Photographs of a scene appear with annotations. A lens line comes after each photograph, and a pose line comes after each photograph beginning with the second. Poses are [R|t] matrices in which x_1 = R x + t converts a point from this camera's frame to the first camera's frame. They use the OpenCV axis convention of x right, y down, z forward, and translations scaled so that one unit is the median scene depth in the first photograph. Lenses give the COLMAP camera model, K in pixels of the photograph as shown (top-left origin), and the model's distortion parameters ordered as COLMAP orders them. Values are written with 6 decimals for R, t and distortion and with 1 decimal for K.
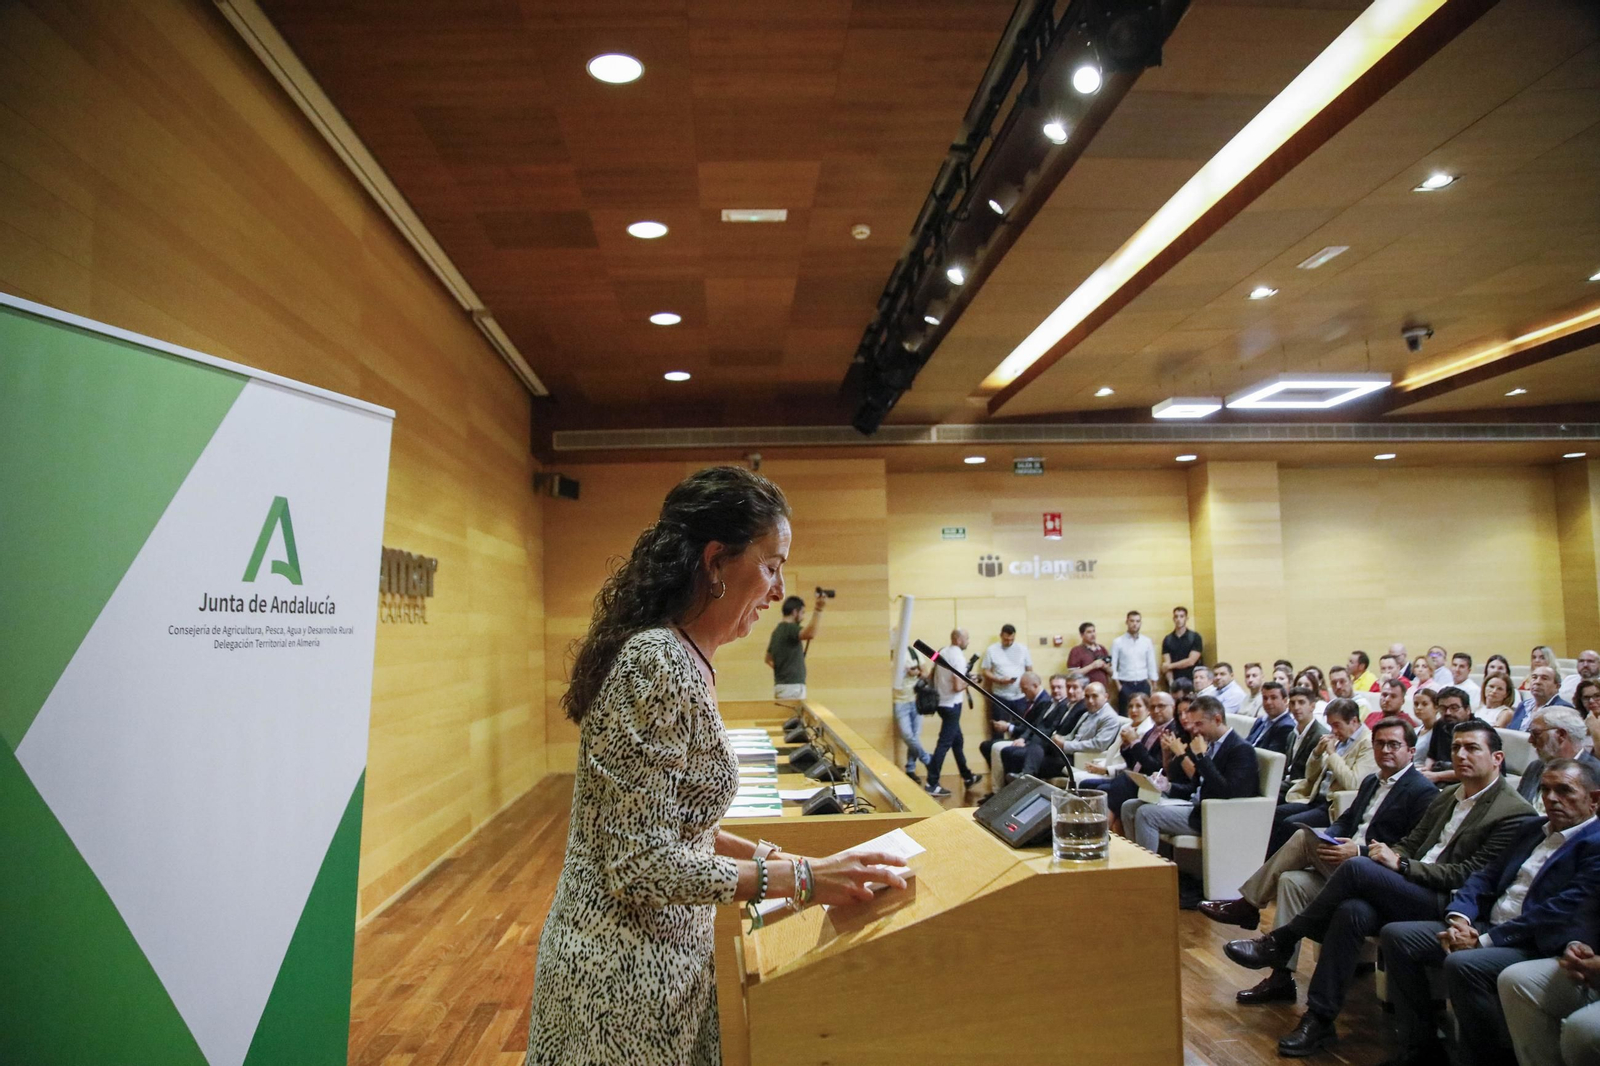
lens RADIAL K [[1181.1, 0, 798.8], [0, 1181.1, 536.9], [0, 0, 1]] dist [-0.106483, -0.001209]
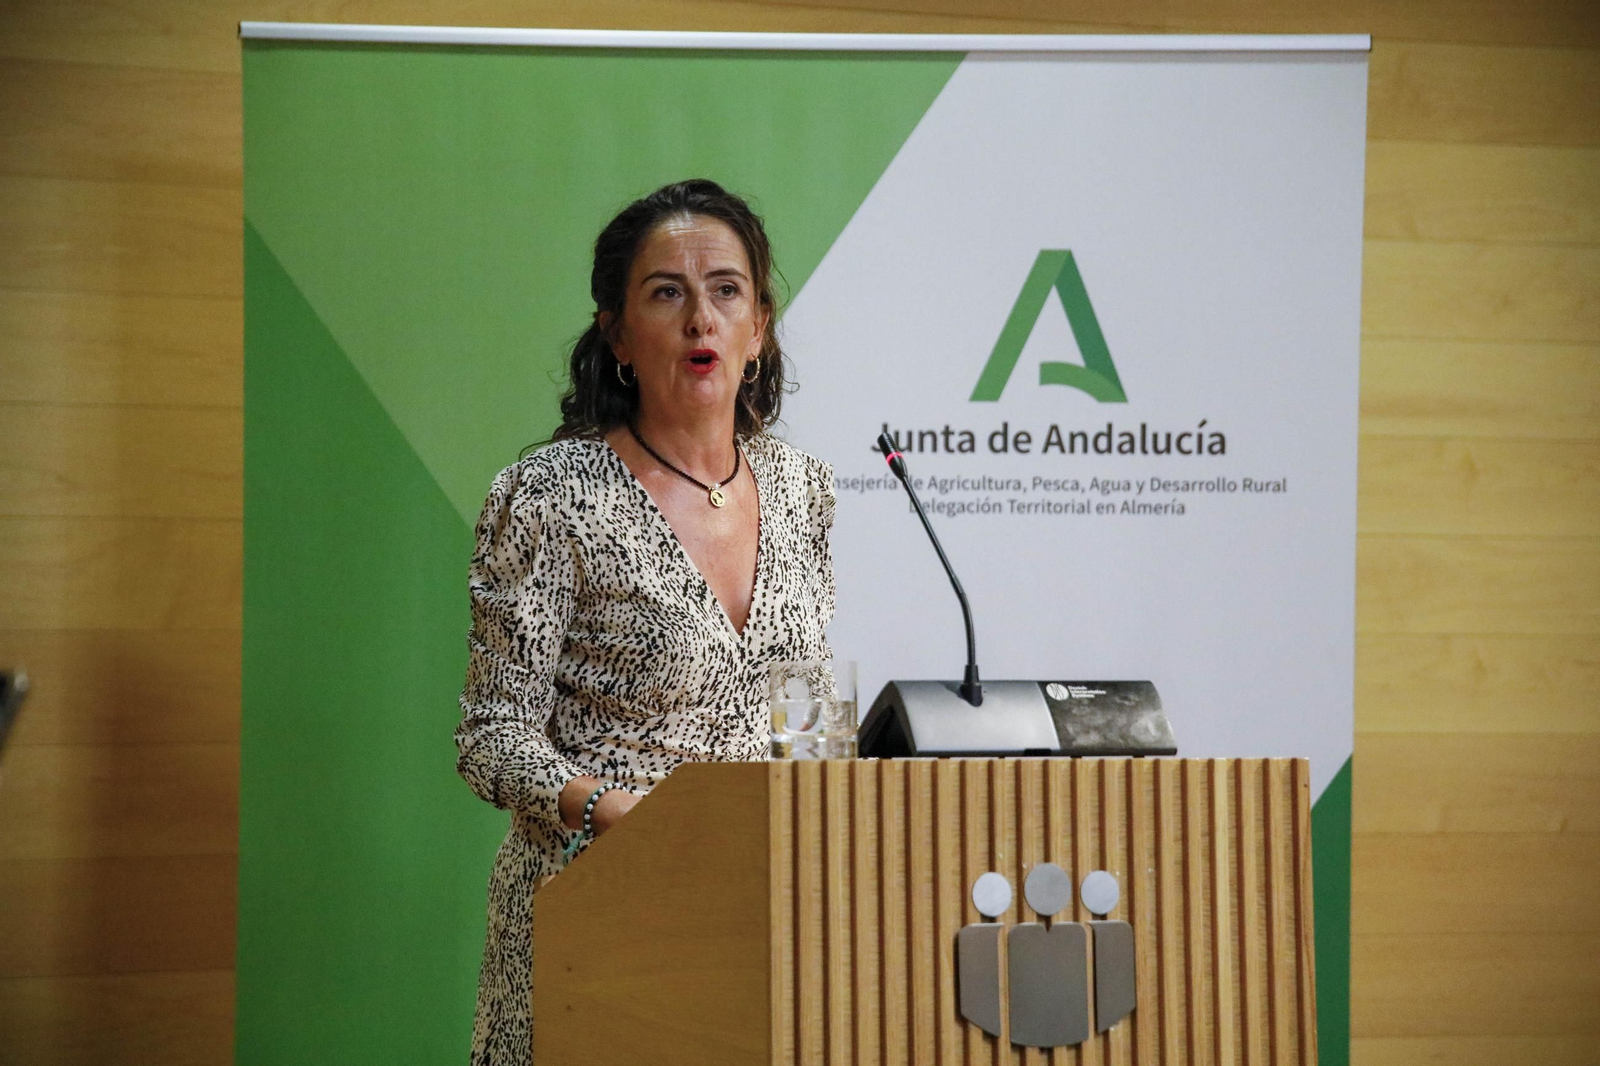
lens RADIAL K [[4561.2, 0, 799.7], [0, 4561.2, 532.1], [0, 0, 1]] dist [0.233389, 0.000000]
pose [[0.360055, -0.022592, -0.932657, 1.705413], [0.069123, 0.997605, 0.002519, 0.095092], [0.930367, -0.065375, 0.360754, 0.063151]]
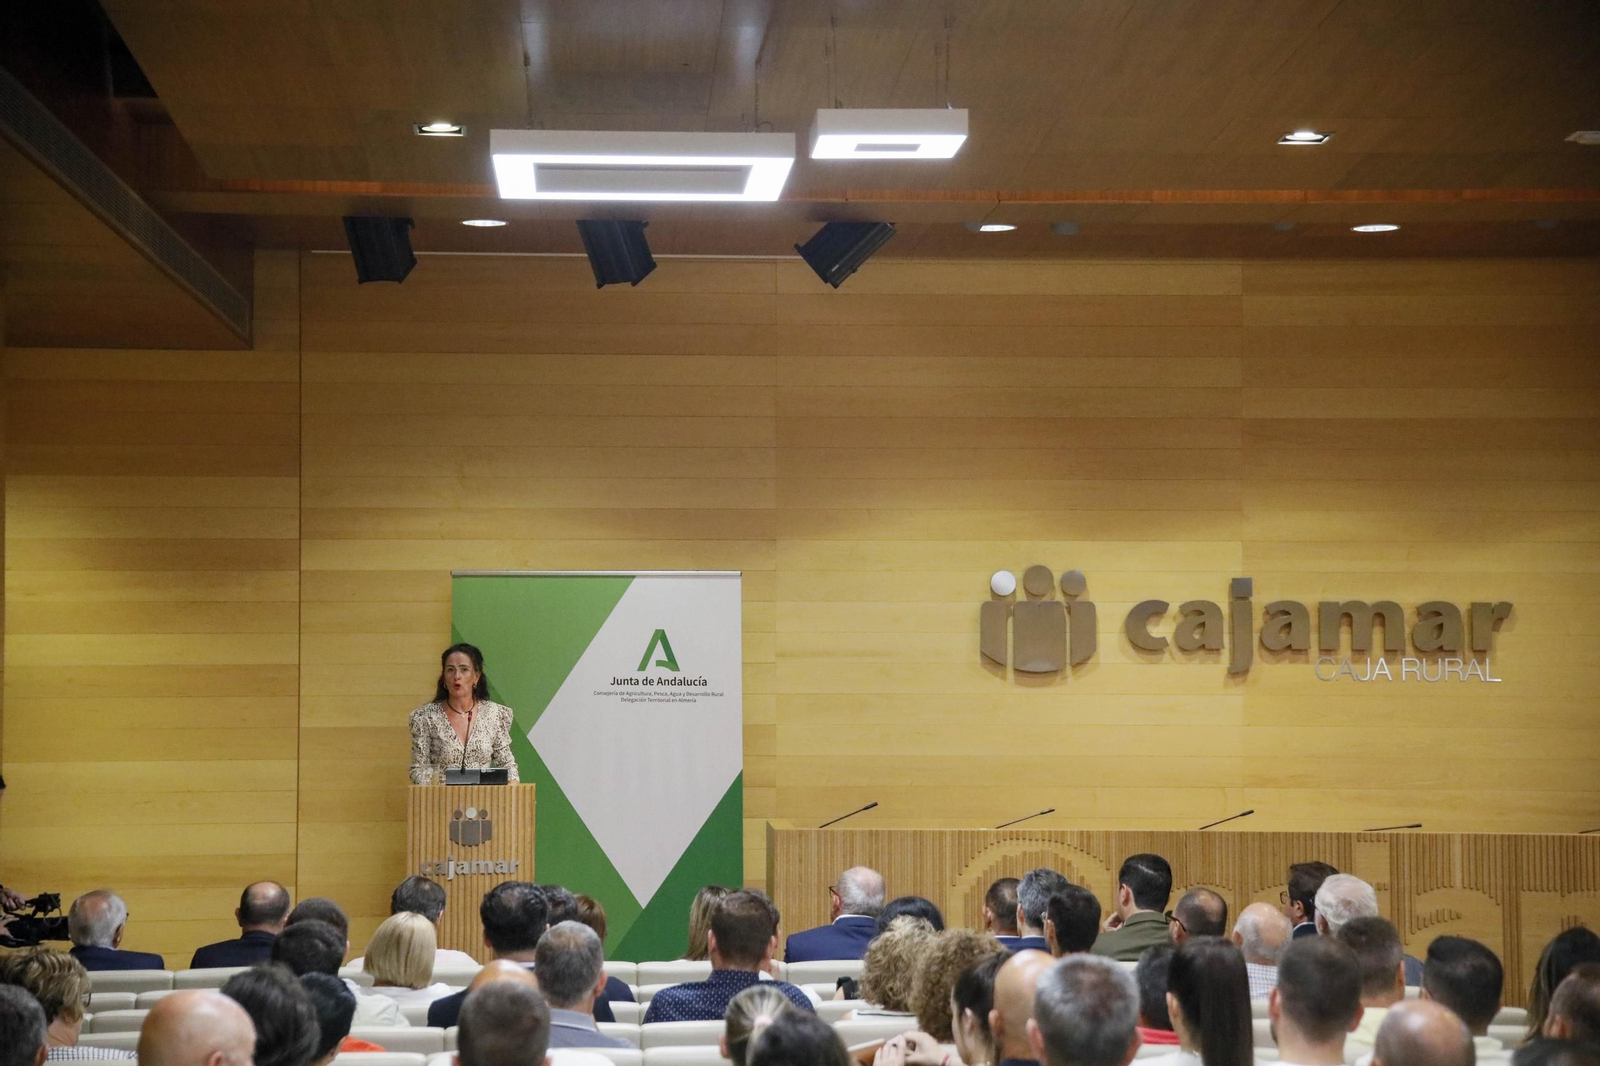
lens RADIAL K [[3423.9, 0, 800.2], [0, 3423.9, 534.5], [0, 0, 1]] dist [-0.085620, 0.000000]
pose [[0.020042, -0.002785, -0.999795, 6.063475], [0.073192, 0.997317, -0.001310, -0.189772], [0.997116, -0.073151, 0.020192, 1.209544]]
